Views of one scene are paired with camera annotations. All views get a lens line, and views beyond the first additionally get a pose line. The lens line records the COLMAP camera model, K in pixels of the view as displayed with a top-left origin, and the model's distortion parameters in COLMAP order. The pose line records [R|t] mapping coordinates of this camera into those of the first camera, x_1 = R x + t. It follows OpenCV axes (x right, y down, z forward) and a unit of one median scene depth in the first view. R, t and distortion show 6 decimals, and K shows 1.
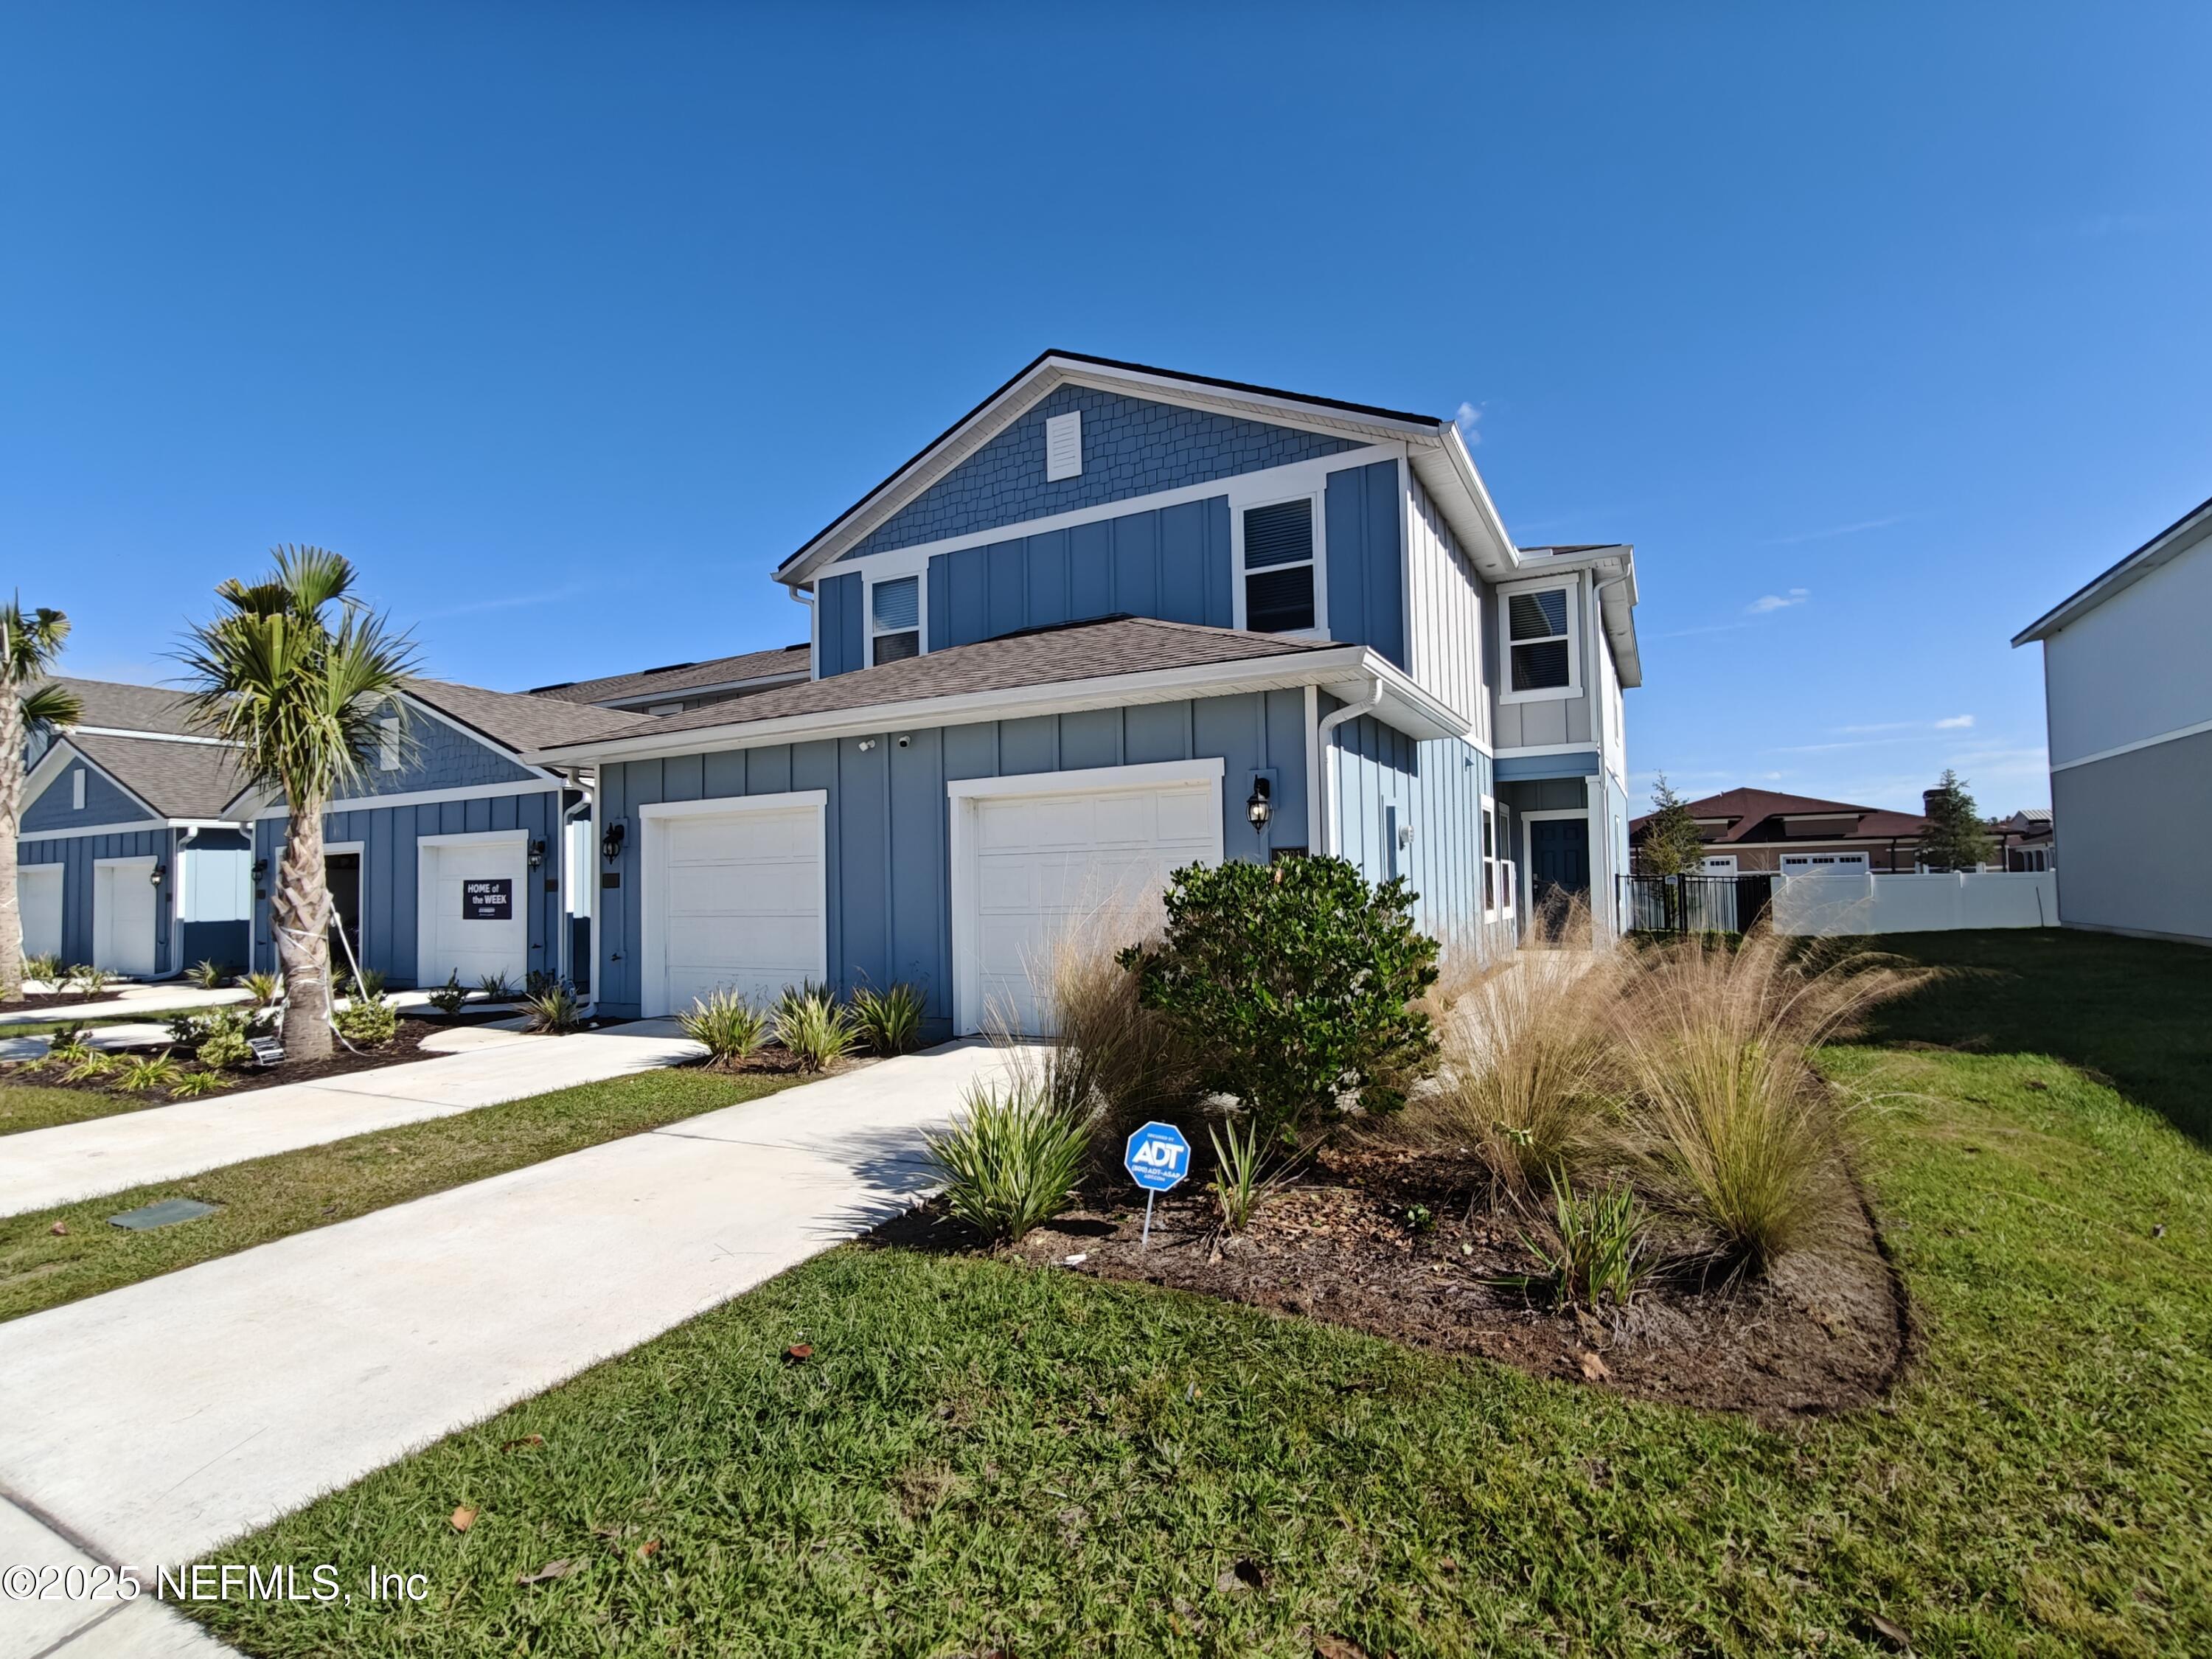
lens RADIAL K [[1043.8, 0, 1134.8], [0, 1043.8, 840.7], [0, 0, 1]] dist [0.002061, 0.001206]
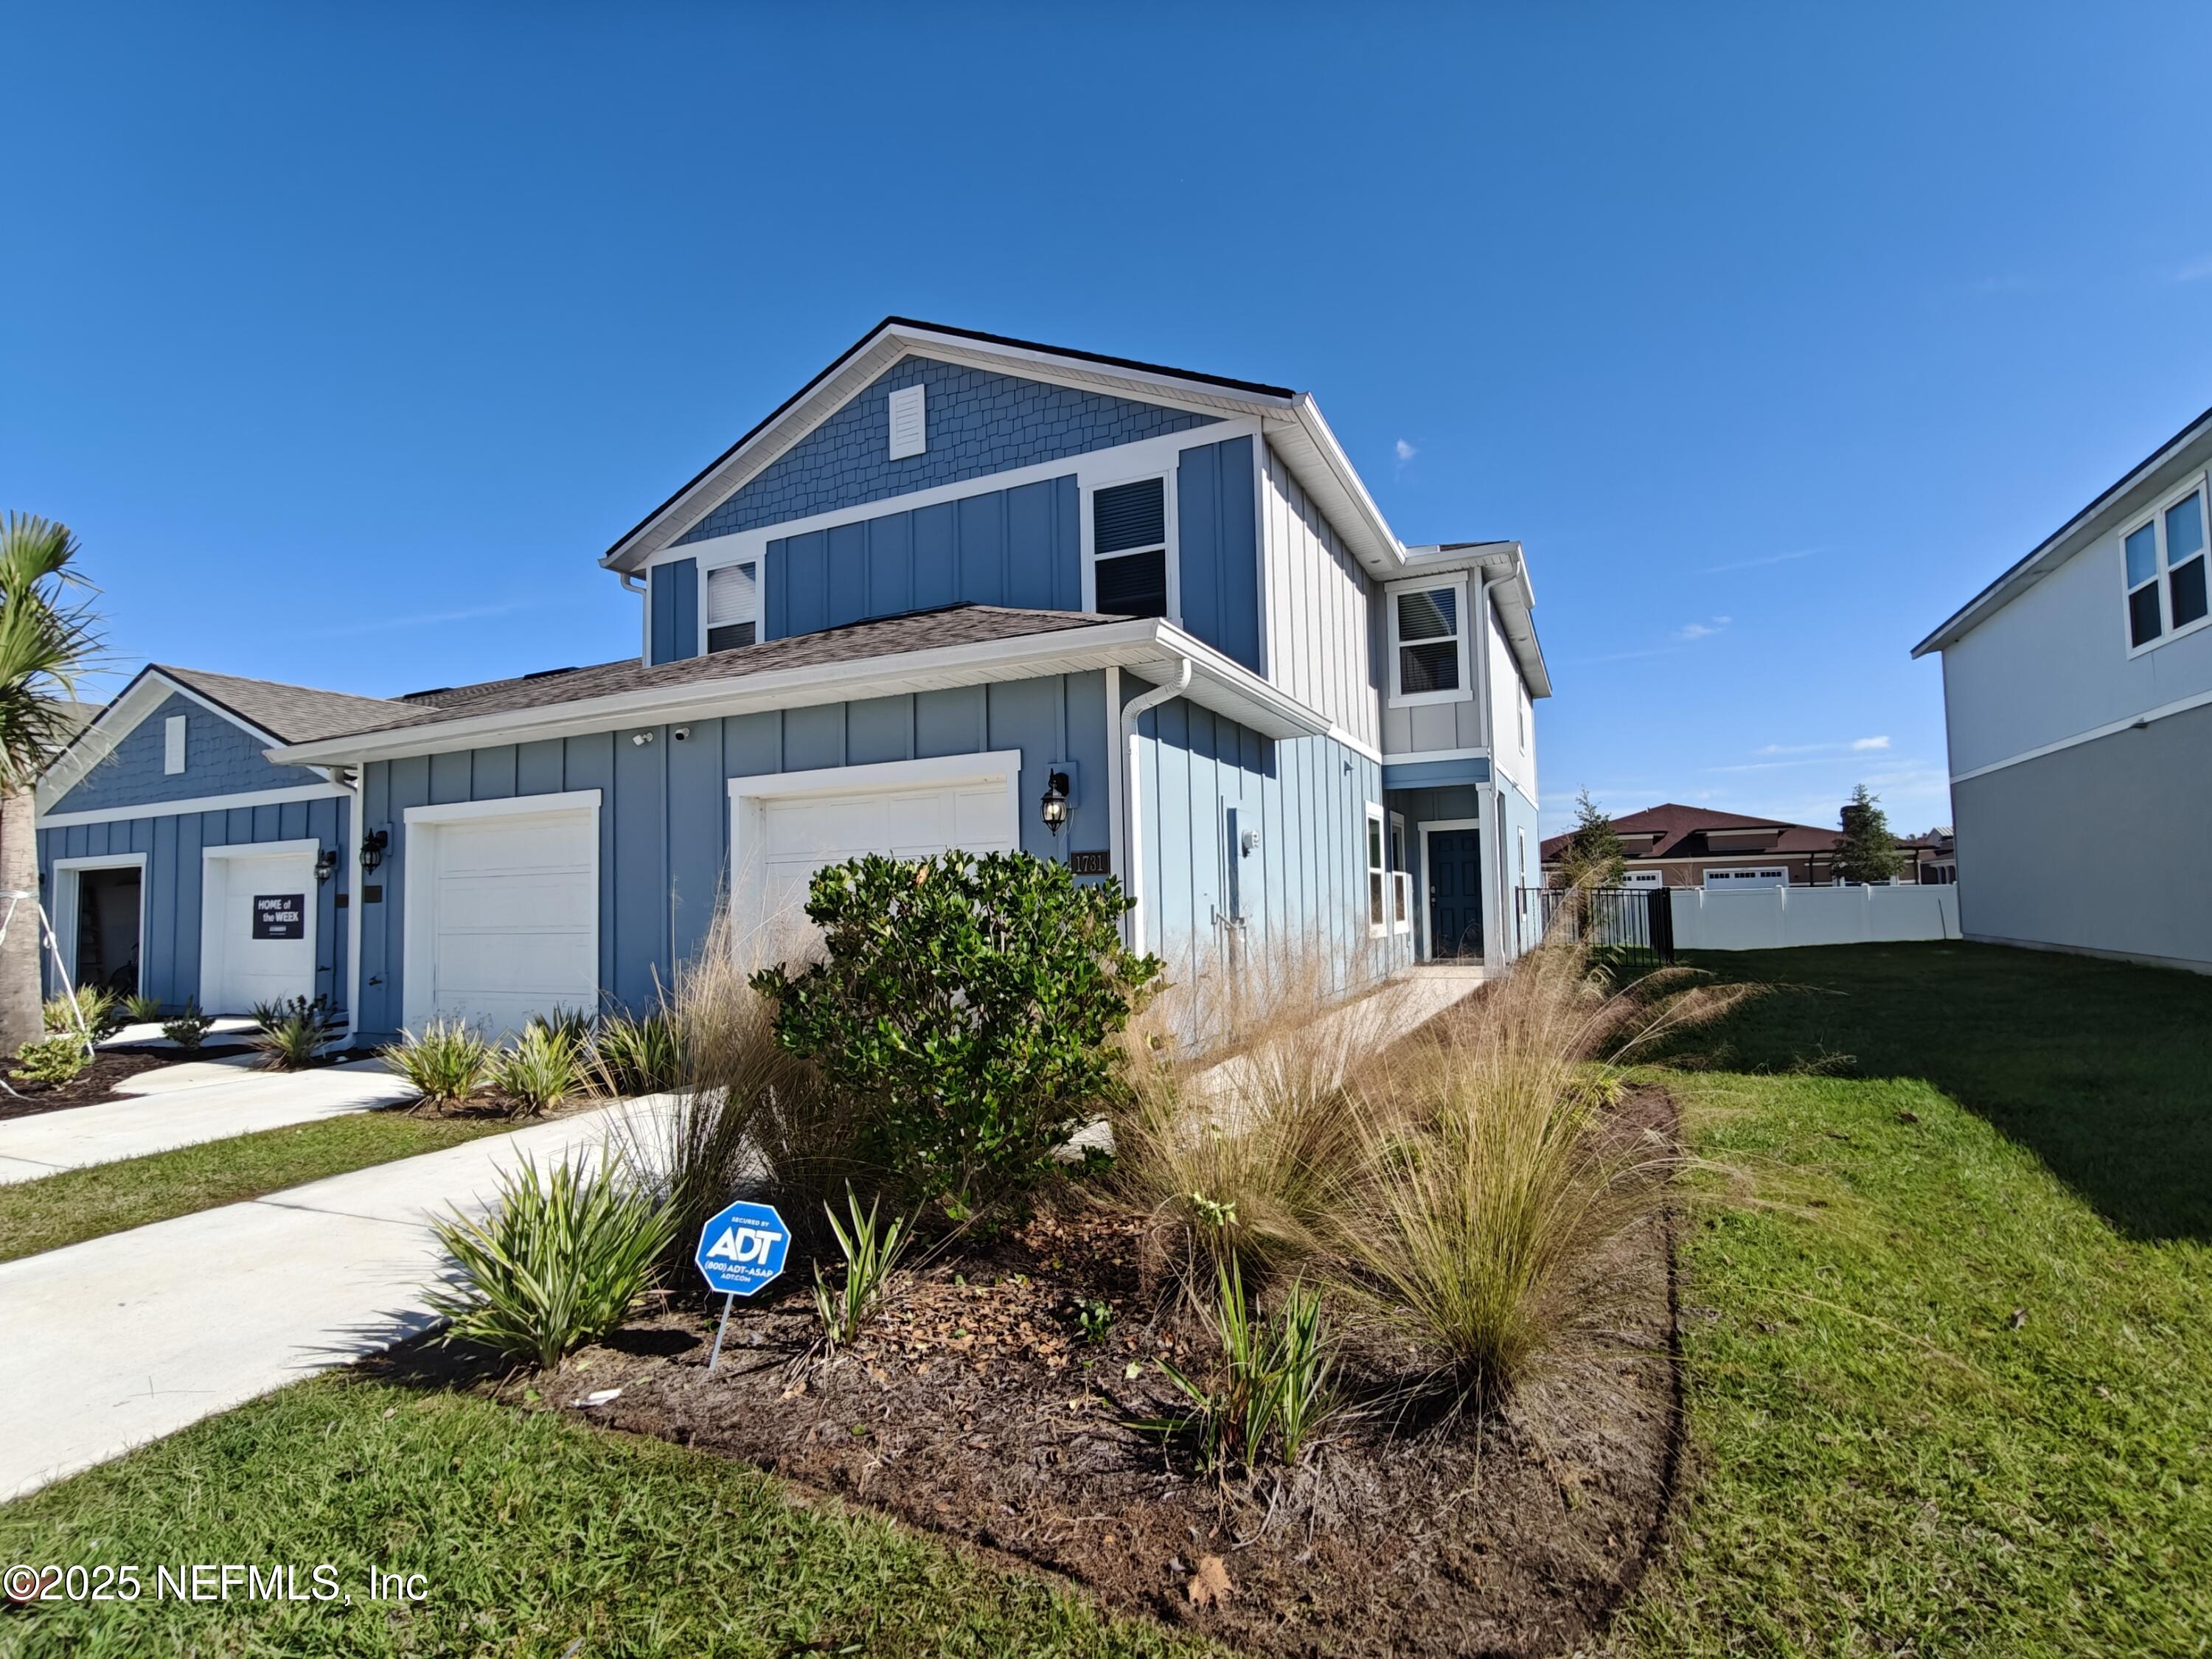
lens RADIAL K [[1043.8, 0, 1134.8], [0, 1043.8, 840.7], [0, 0, 1]] dist [0.002061, 0.001206]
pose [[0.998821, -0.000216, 0.048548, 0.099580], [0.001011, 0.999866, -0.016344, 0.008063], [-0.048538, 0.016374, 0.998687, 0.085986]]
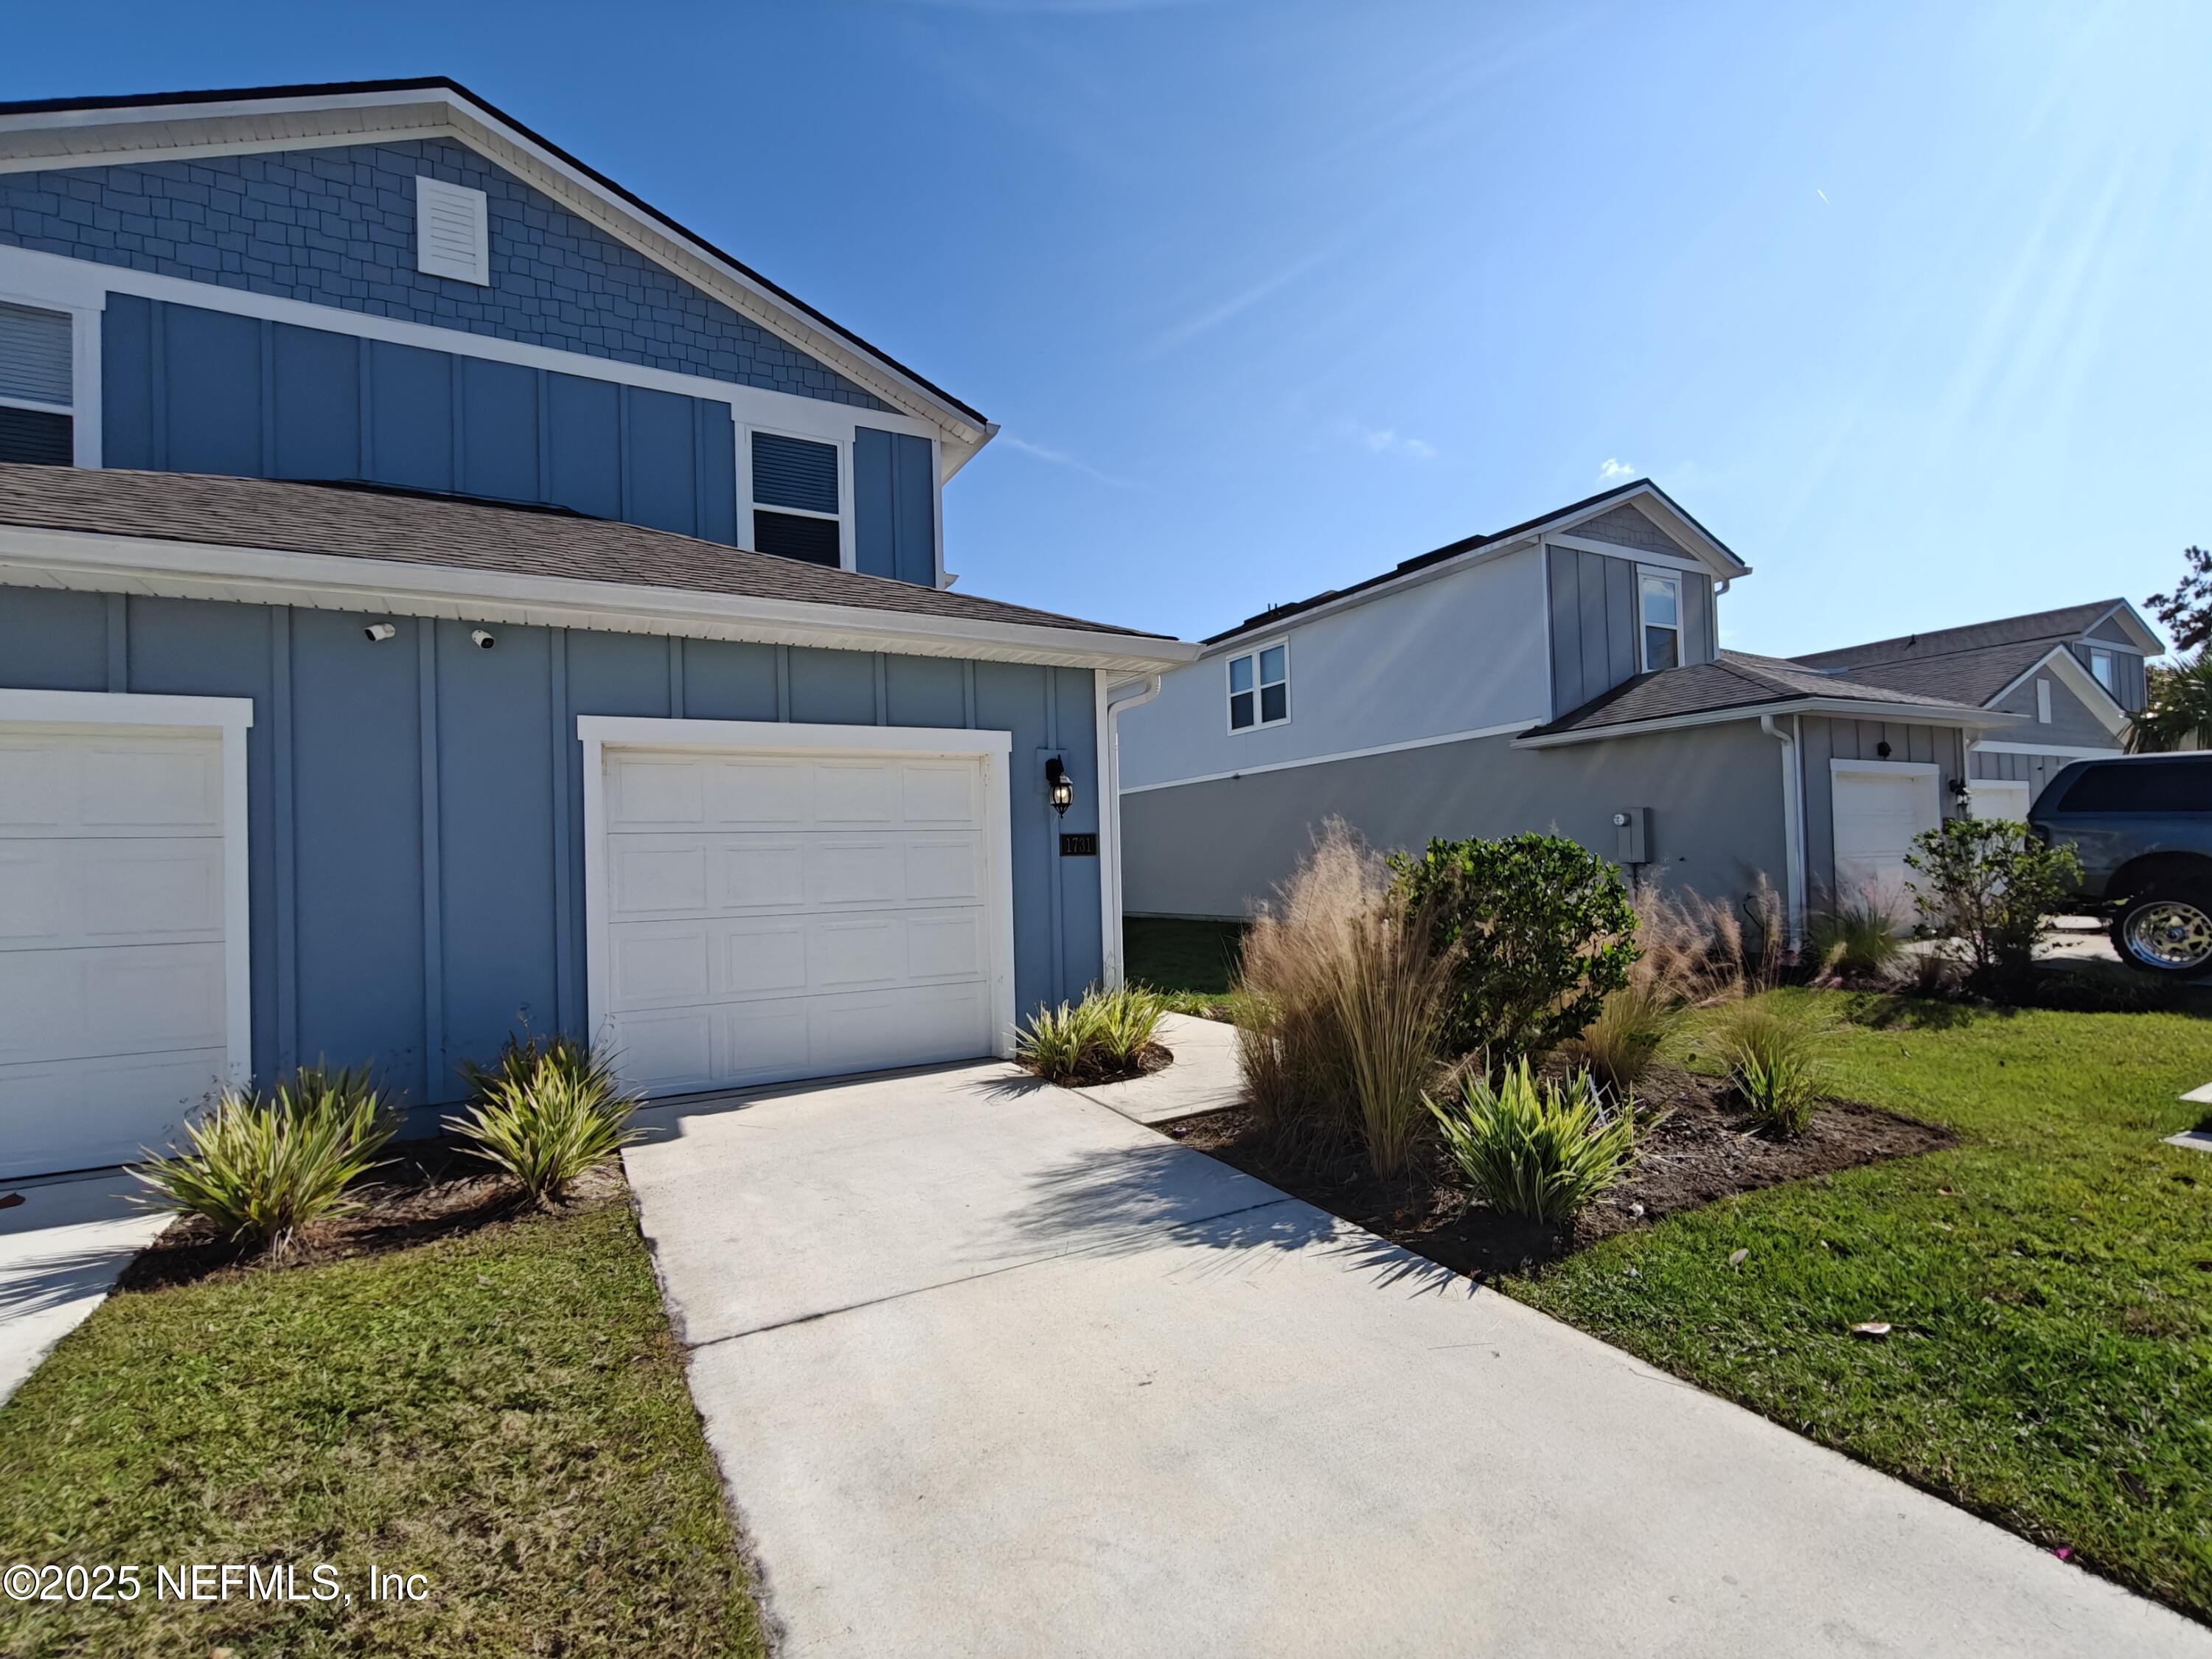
lens RADIAL K [[1043.8, 0, 1134.8], [0, 1043.8, 840.7], [0, 0, 1]] dist [0.002061, 0.001206]
pose [[0.544002, 0.026843, 0.838654, -0.434049], [-0.017539, 0.999634, -0.020619, 0.021945], [-0.838900, -0.003493, 0.544274, 0.302963]]
